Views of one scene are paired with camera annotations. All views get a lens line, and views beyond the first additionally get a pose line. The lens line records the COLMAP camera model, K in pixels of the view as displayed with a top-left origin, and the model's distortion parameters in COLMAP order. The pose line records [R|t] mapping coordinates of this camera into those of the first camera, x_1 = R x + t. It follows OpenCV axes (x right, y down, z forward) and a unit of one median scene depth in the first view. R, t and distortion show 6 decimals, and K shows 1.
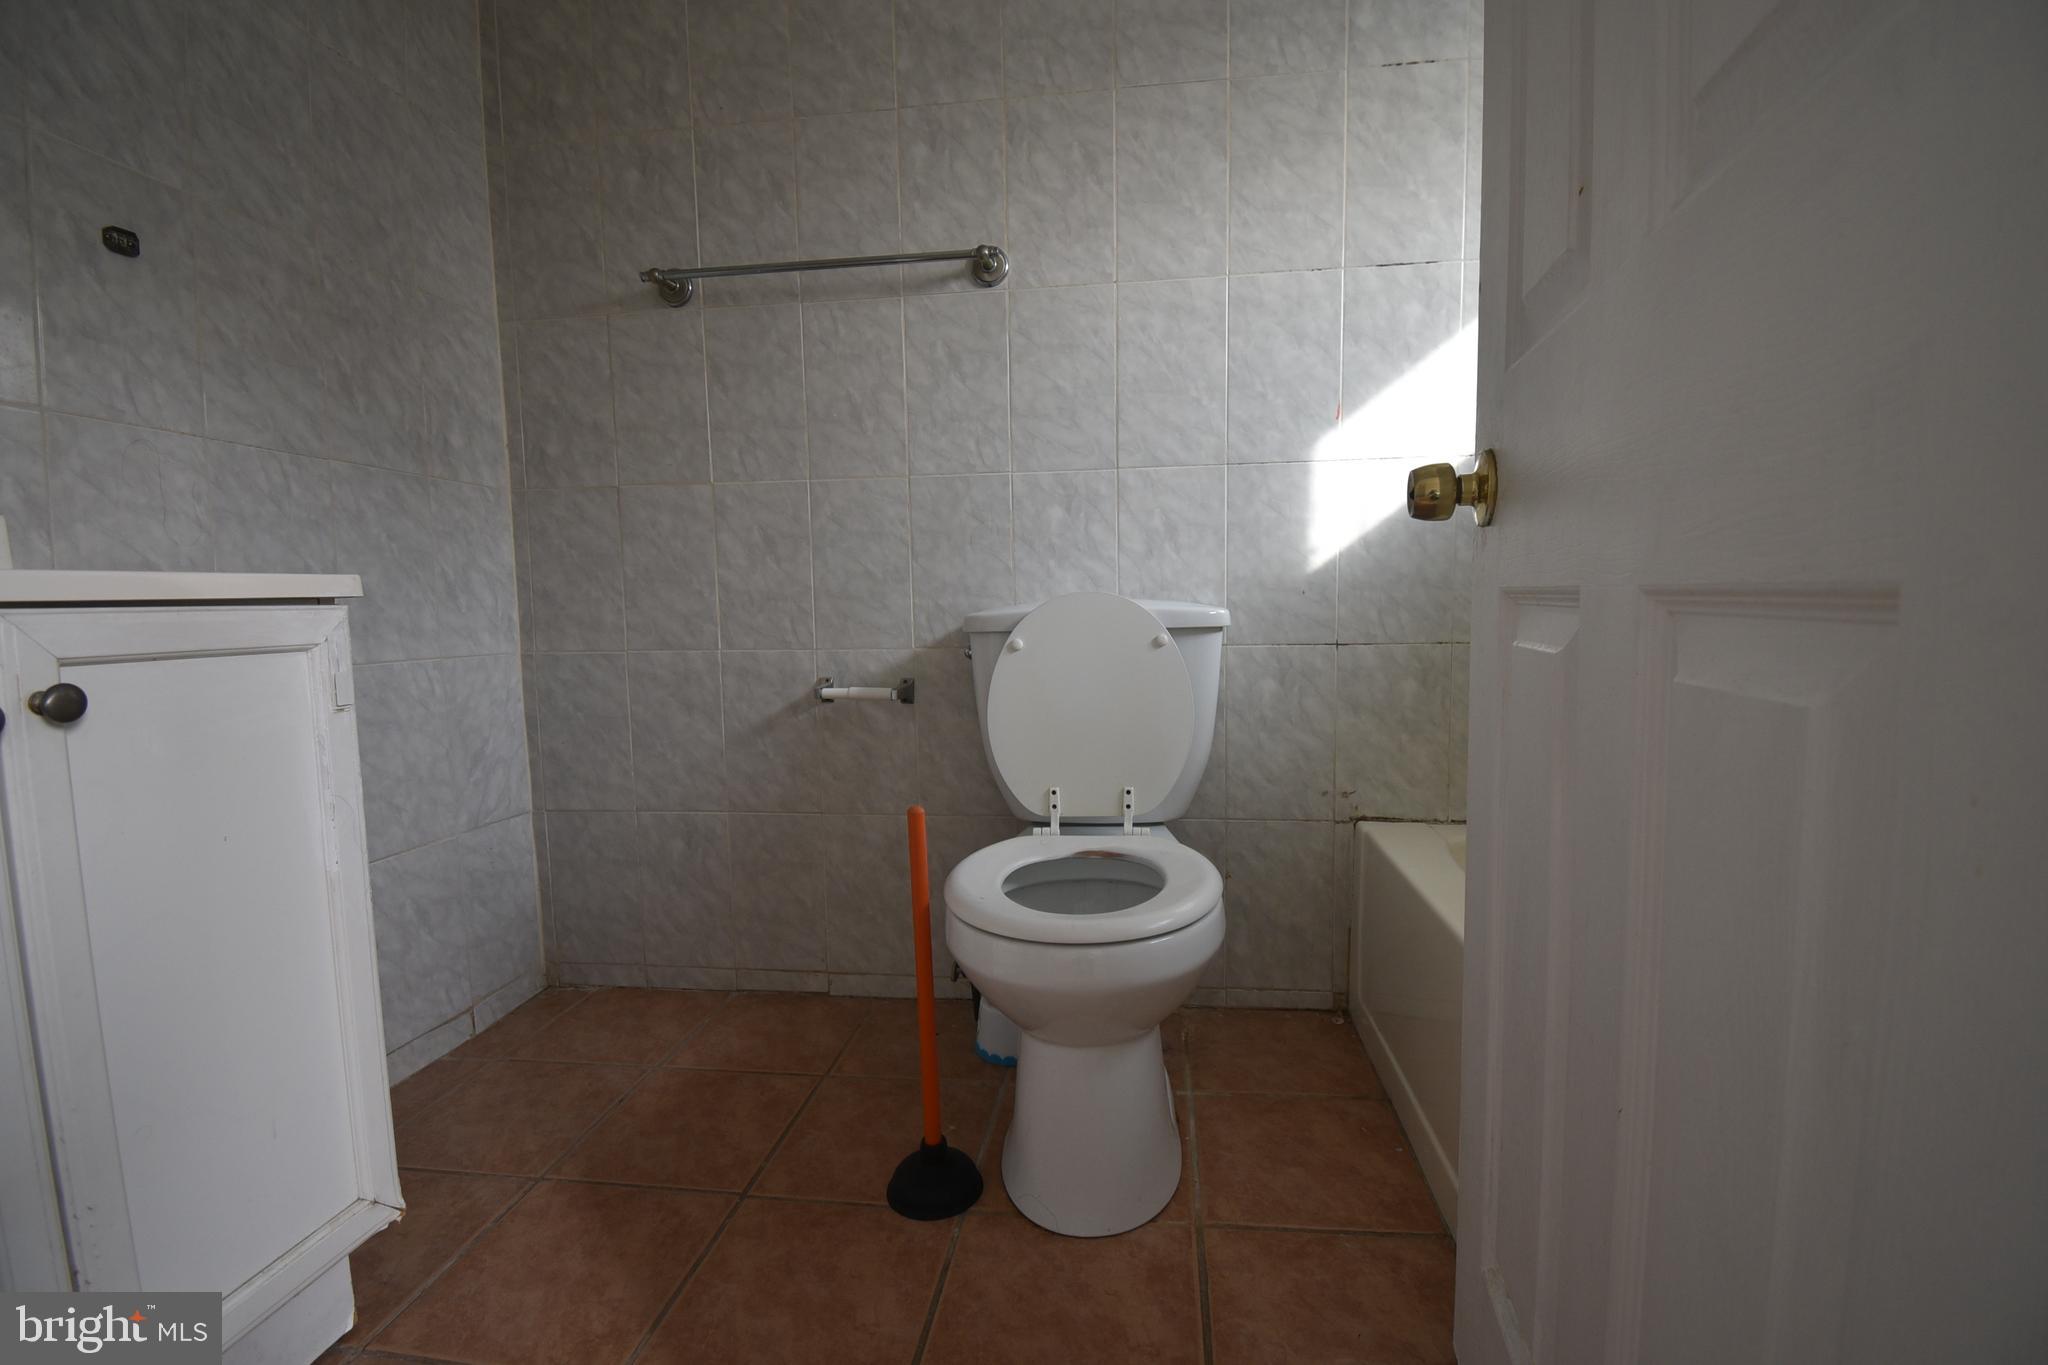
lens RADIAL K [[948.2, 0, 1024.0], [0, 948.2, 682.5], [0, 0, 1]] dist [0.034348, -0.029611]
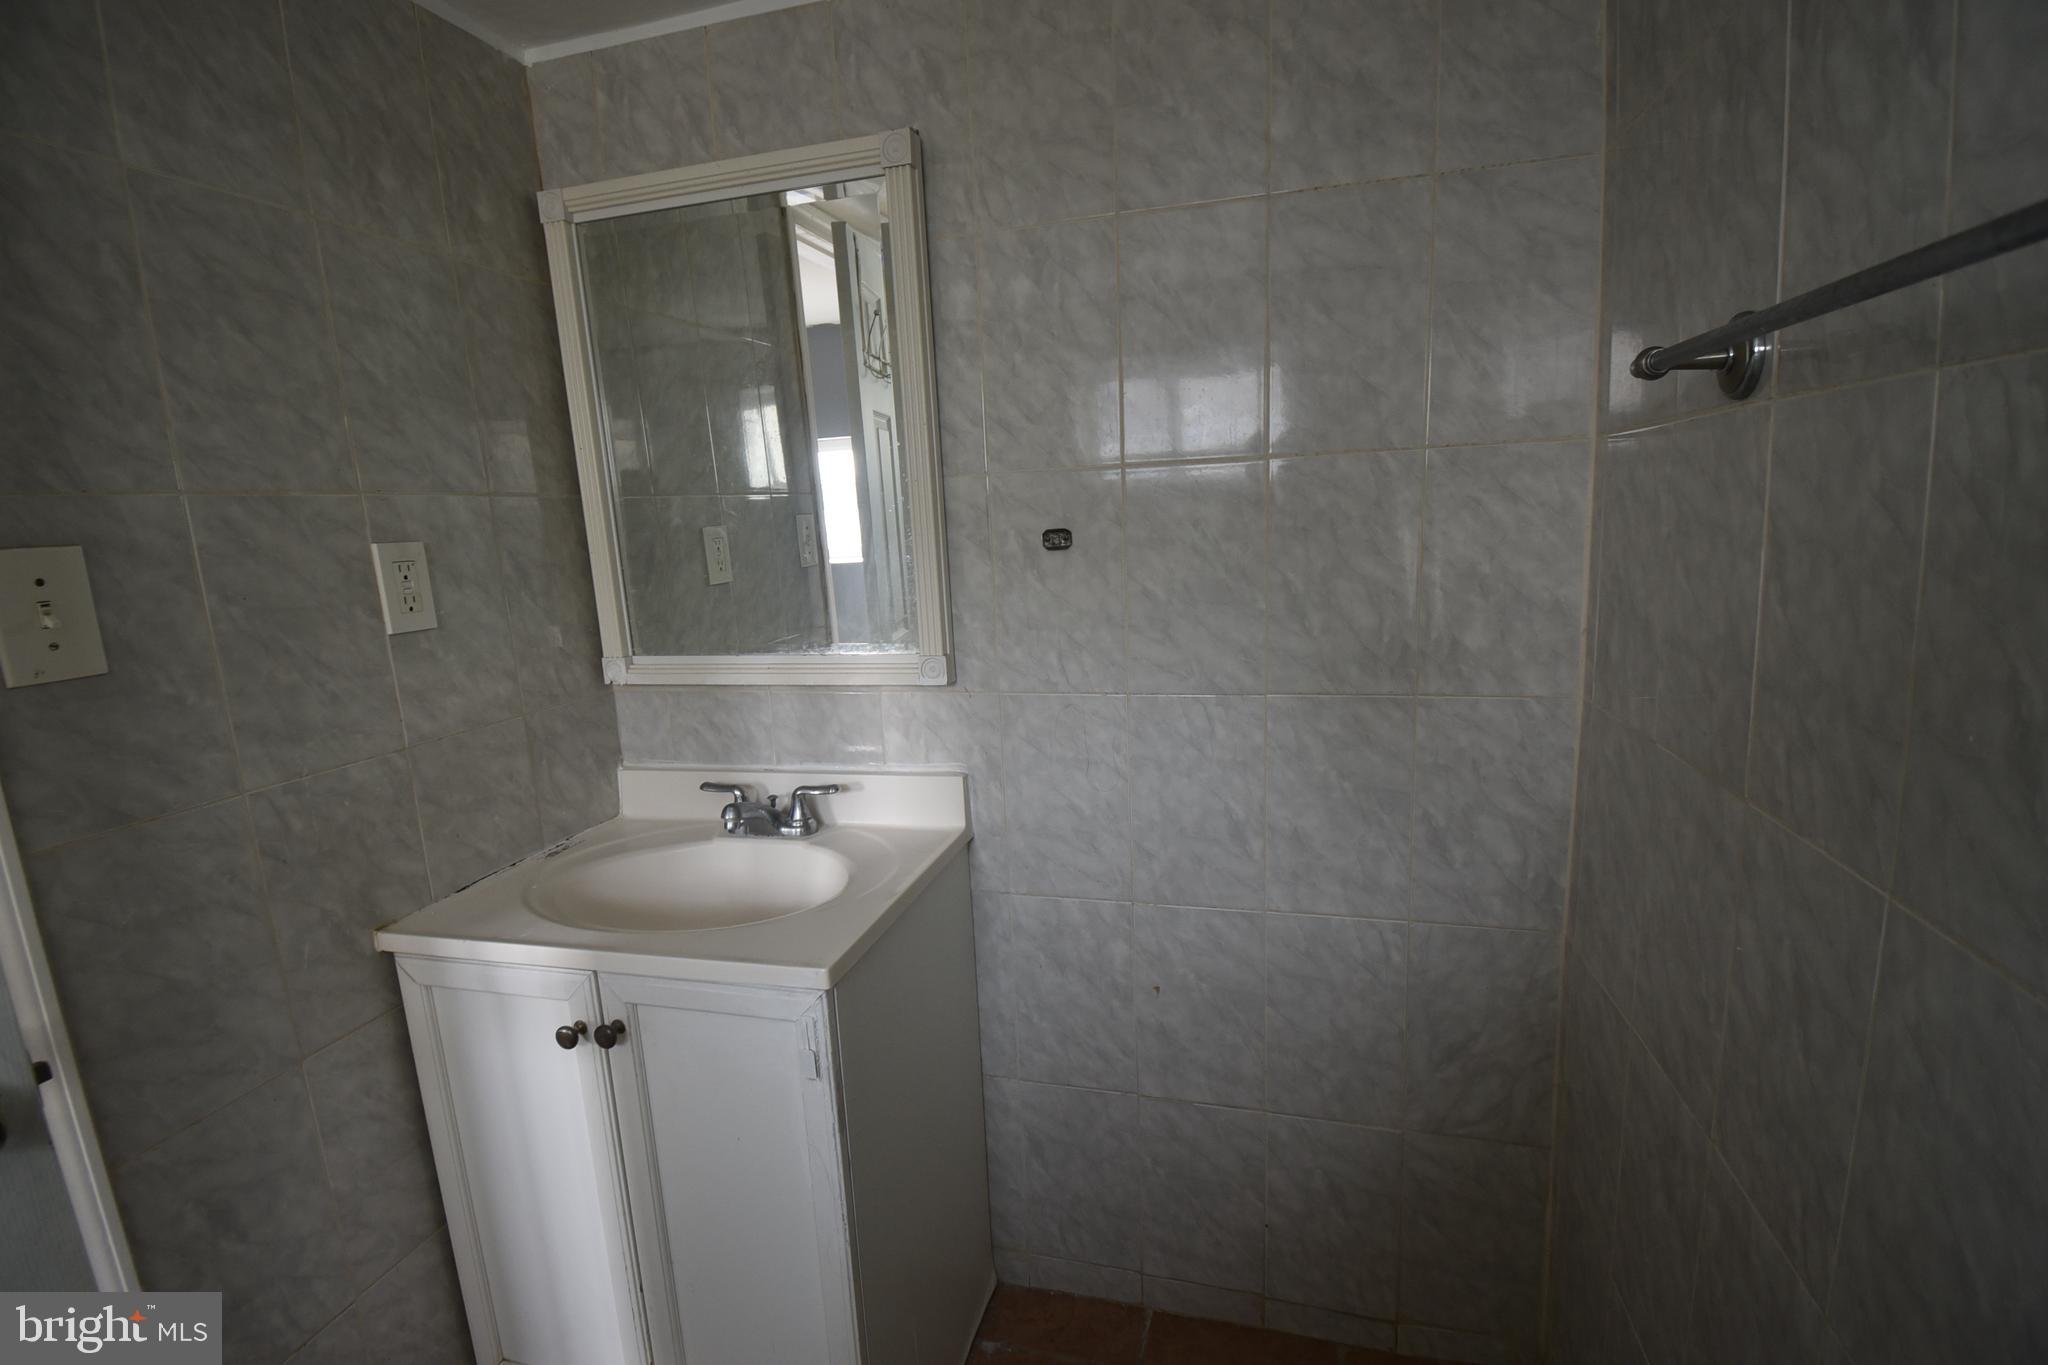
lens RADIAL K [[948.2, 0, 1024.0], [0, 948.2, 682.5], [0, 0, 1]] dist [0.034348, -0.029611]
pose [[-0.117349, 0.222829, -0.967769, 0.156871], [-0.012191, 0.974105, 0.225766, -0.431692], [0.993016, 0.038292, -0.111594, 0.853553]]
